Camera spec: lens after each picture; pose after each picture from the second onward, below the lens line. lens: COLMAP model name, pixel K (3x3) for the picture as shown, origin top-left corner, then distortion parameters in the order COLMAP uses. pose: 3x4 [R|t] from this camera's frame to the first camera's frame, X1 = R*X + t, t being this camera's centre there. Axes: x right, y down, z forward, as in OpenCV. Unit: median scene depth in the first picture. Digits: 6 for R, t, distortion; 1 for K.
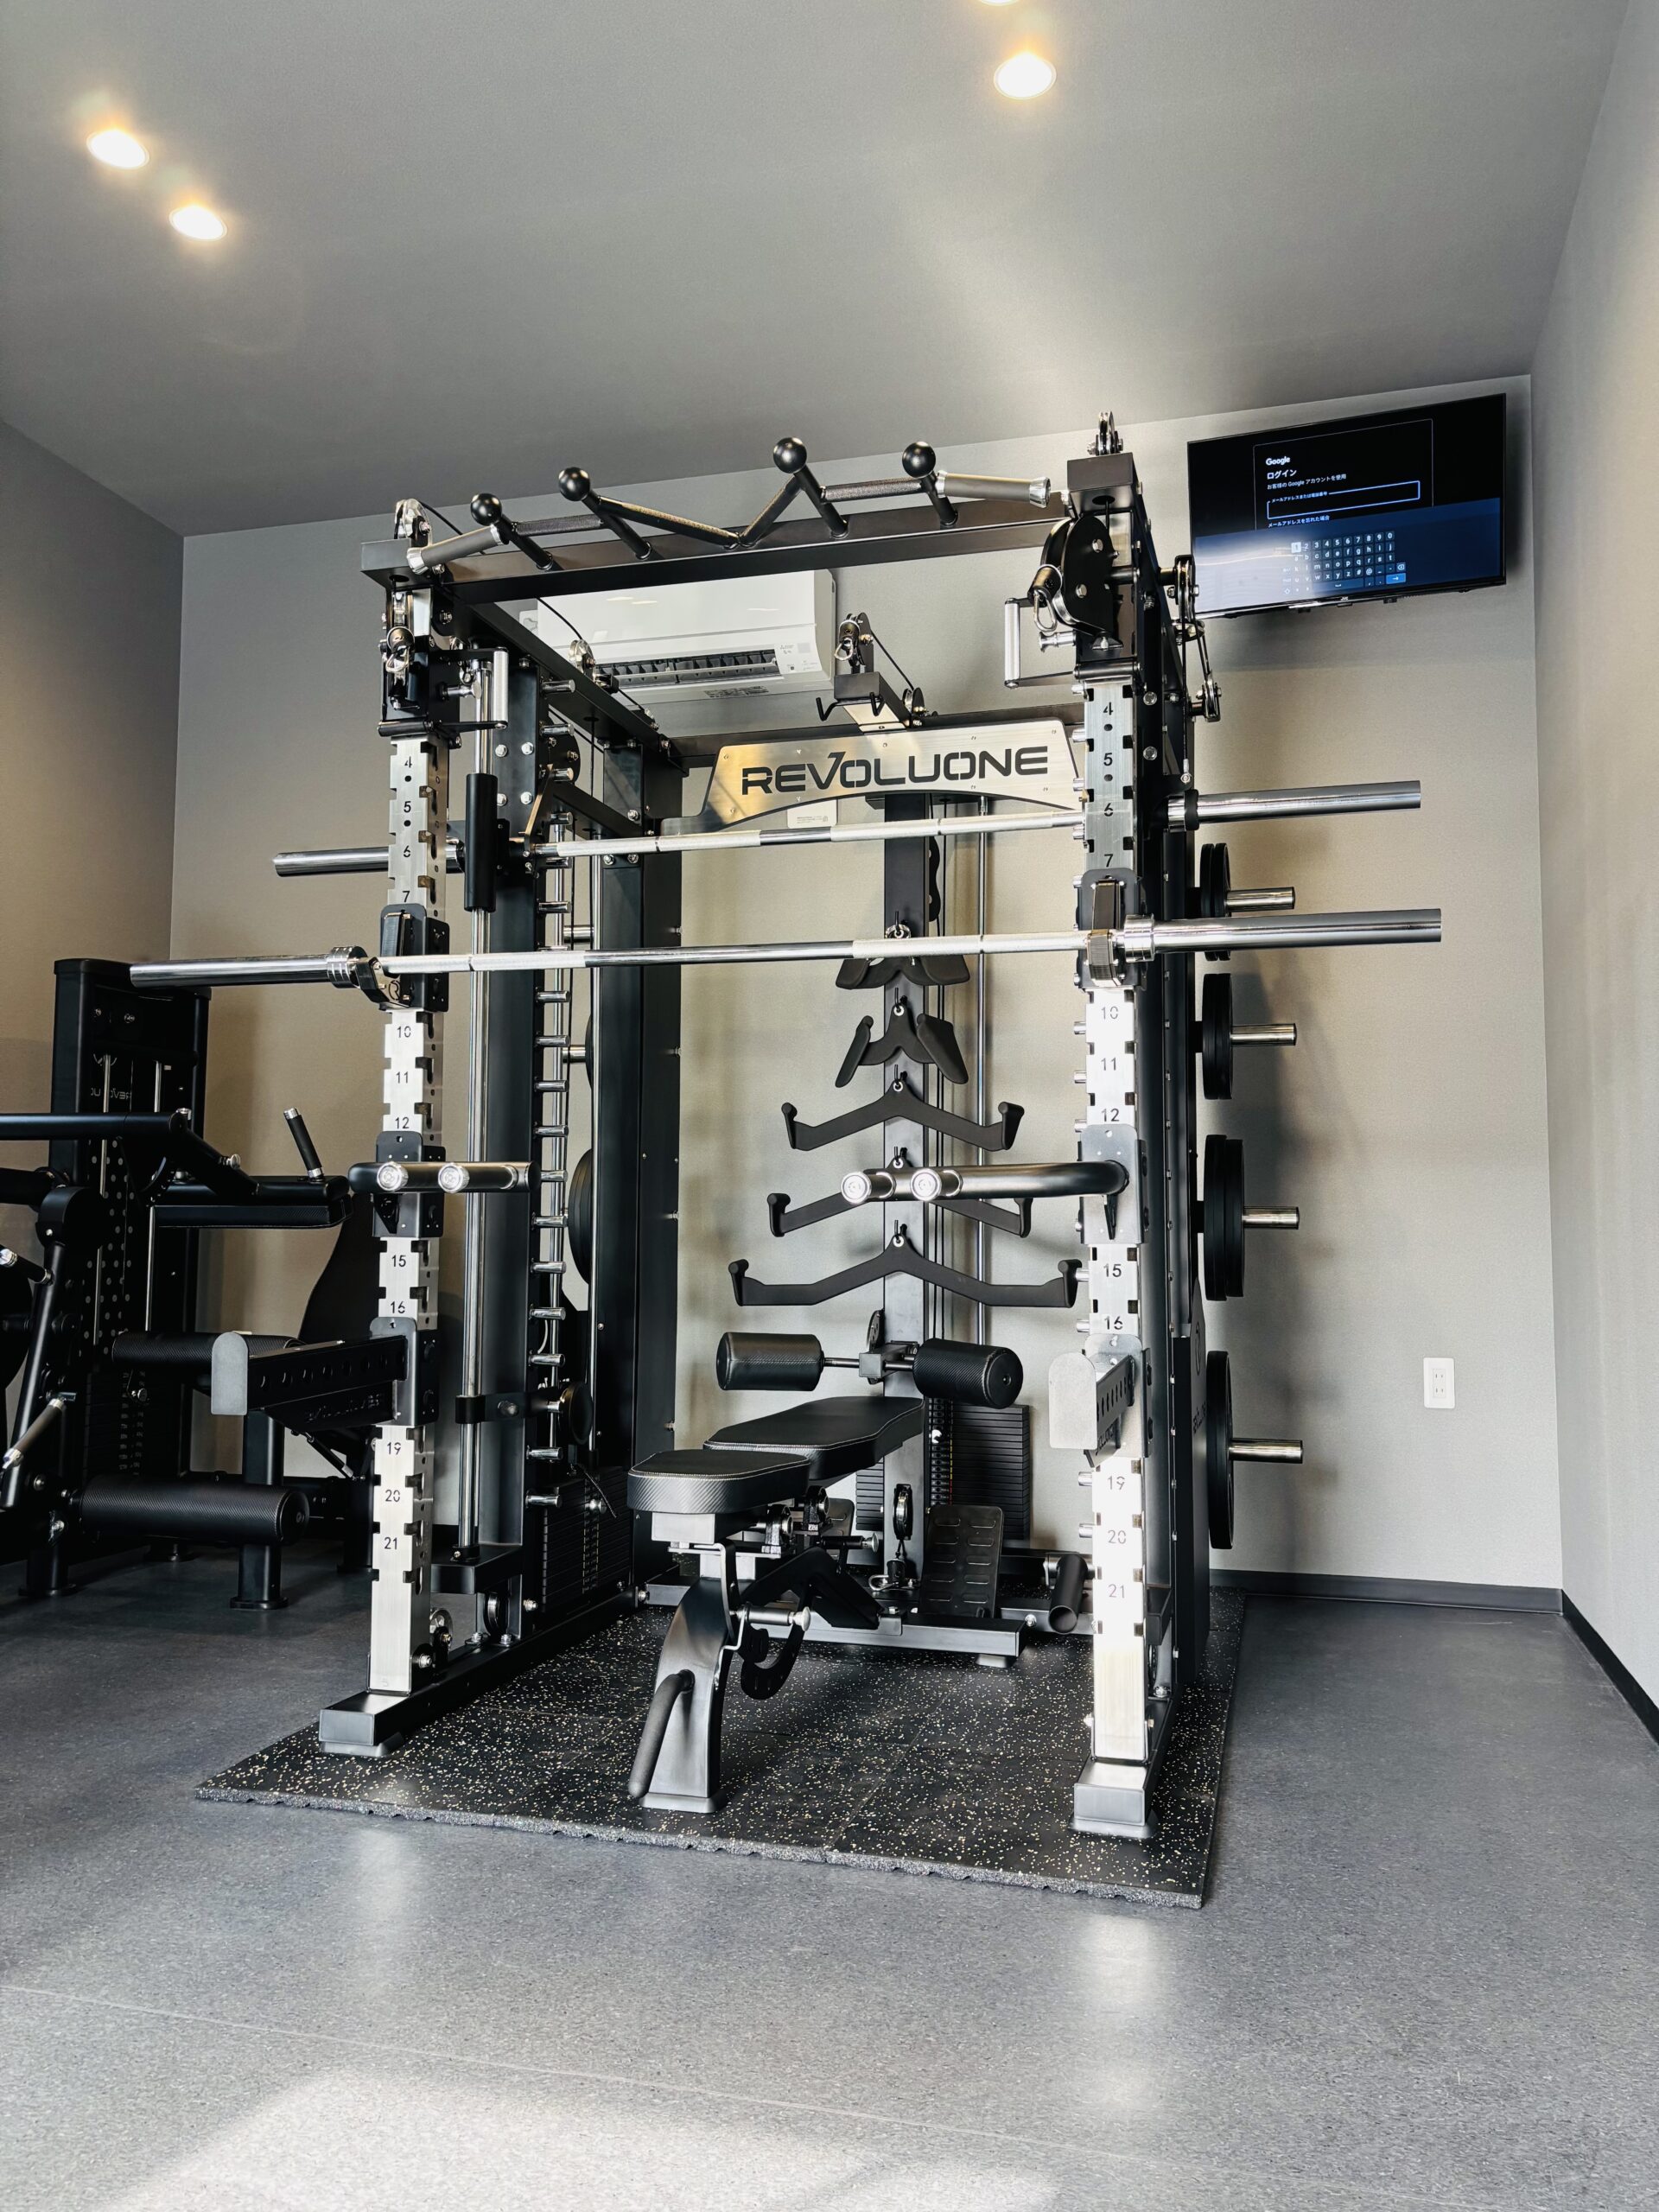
lens RADIAL K [[1634.9, 0, 836.4], [0, 1634.9, 1093.0], [0, 0, 1]] dist [0.010190, -0.001775]
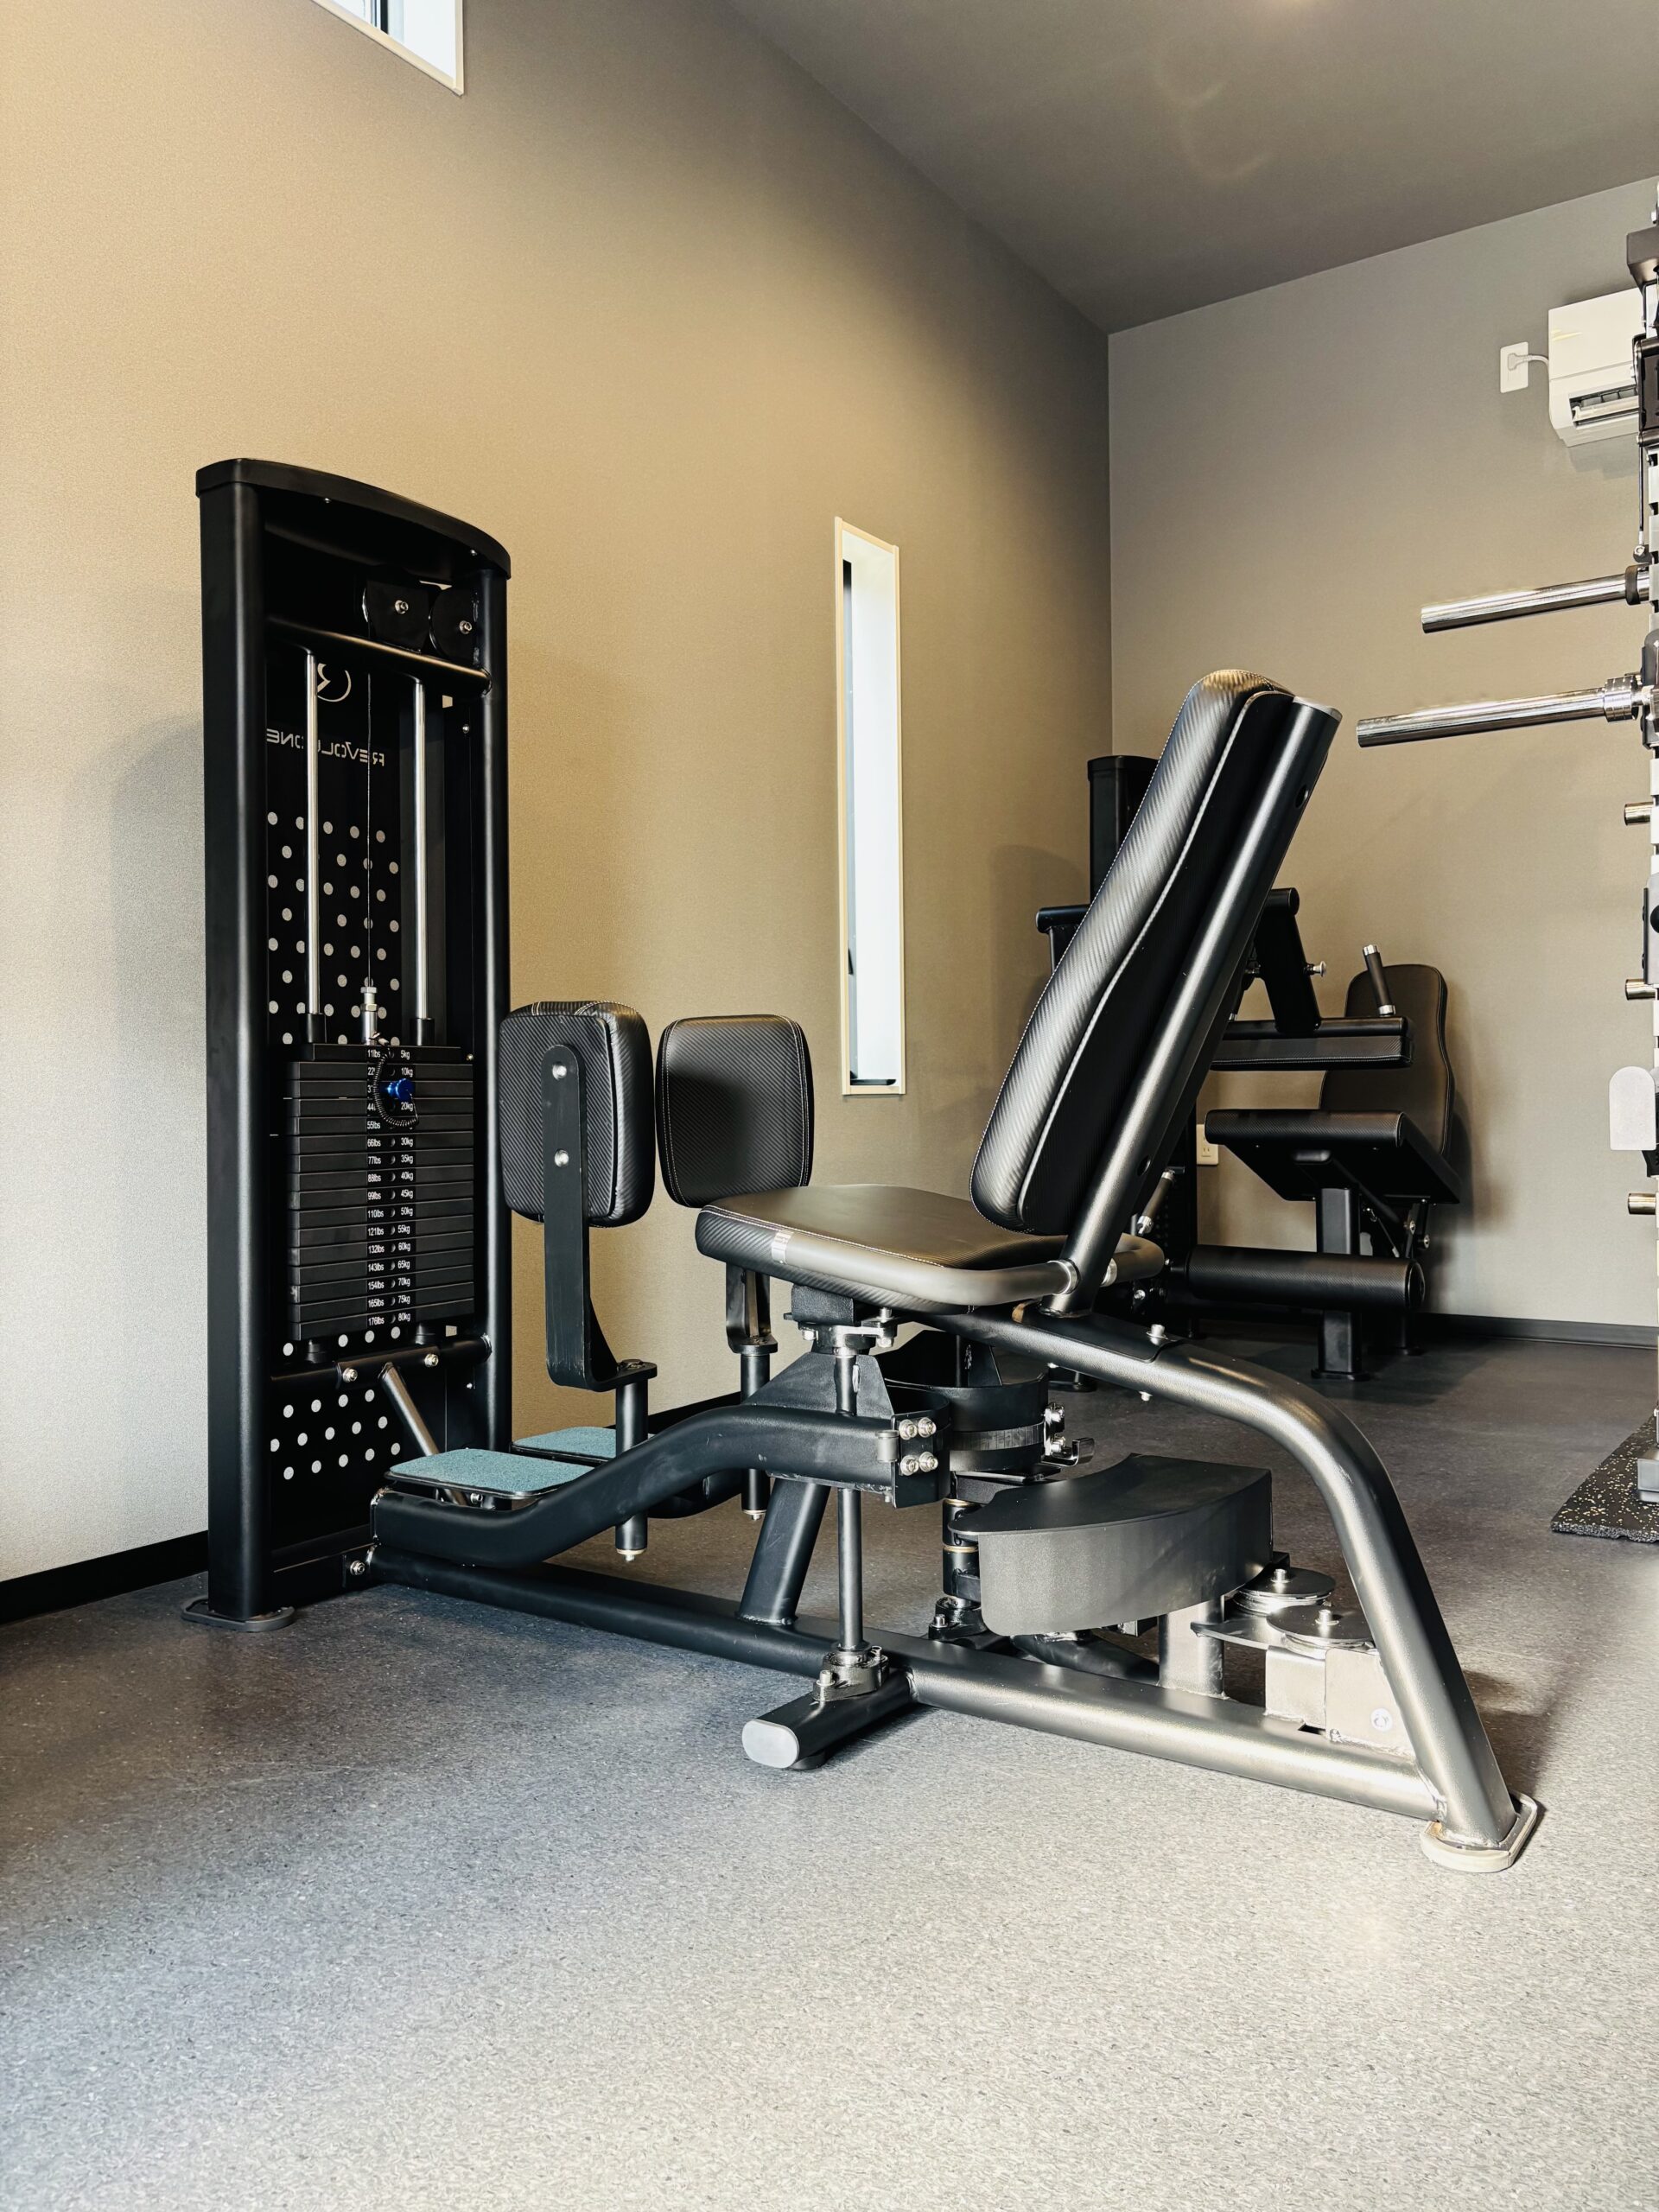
lens RADIAL K [[1665.7, 0, 825.6], [0, 1665.7, 1086.1], [0, 0, 1]] dist [0.015181, 0.002508]
pose [[0.941371, -0.018412, -0.336870, -0.332006], [0.047550, 0.995783, 0.078451, 0.039191], [0.334005, -0.089869, 0.938277, -0.069411]]
